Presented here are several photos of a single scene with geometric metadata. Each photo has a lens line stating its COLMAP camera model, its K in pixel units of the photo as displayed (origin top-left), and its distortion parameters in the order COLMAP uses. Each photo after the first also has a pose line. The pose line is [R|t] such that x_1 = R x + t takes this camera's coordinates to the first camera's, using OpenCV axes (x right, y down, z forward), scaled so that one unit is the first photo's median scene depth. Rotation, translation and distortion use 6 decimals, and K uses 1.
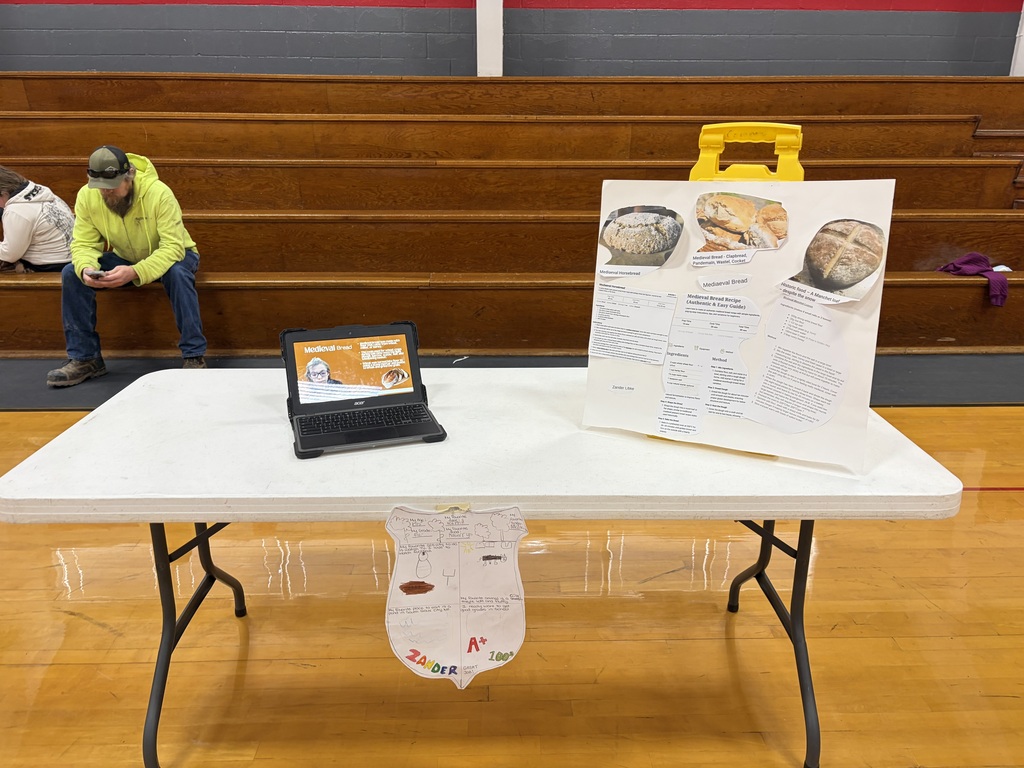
lens RADIAL K [[778.3, 0, 514.1], [0, 778.3, 382.8], [0, 0, 1]] dist [0.031801, -0.021569]
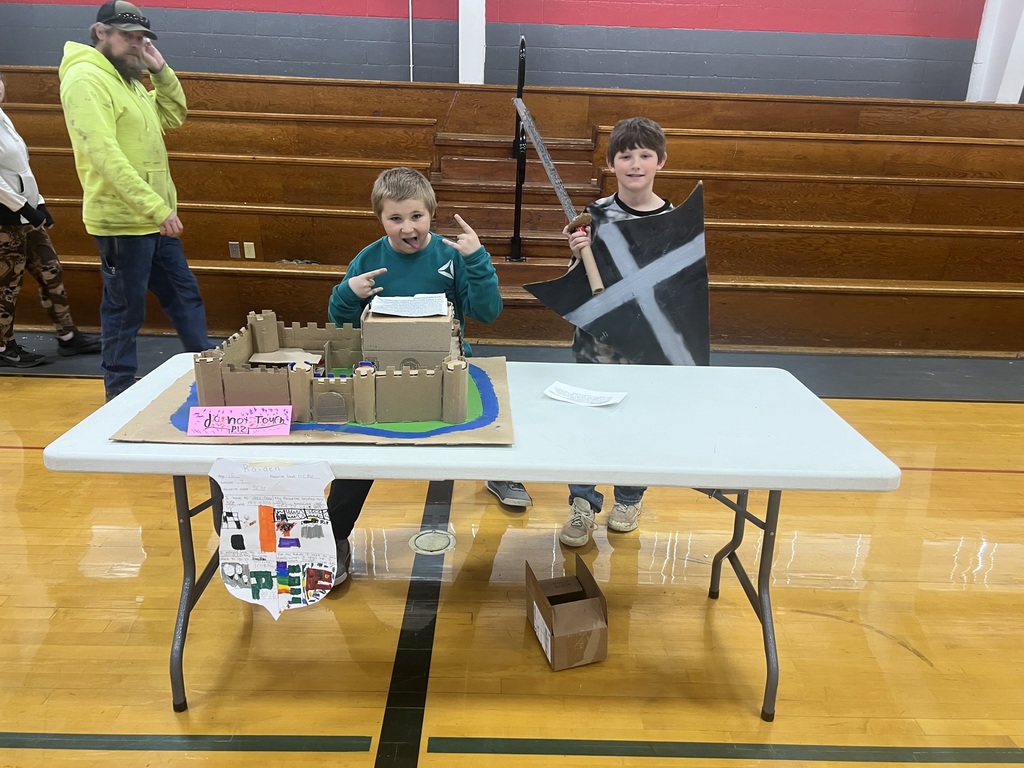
lens RADIAL K [[743.6, 0, 494.4], [0, 743.6, 410.0], [0, 0, 1]] dist [-0.005736, -0.004837]
pose [[0.999772, 0.020749, 0.004979, -0.744099], [-0.020941, 0.998892, 0.042141, 0.008350], [-0.004099, -0.042236, 0.999099, -0.048361]]
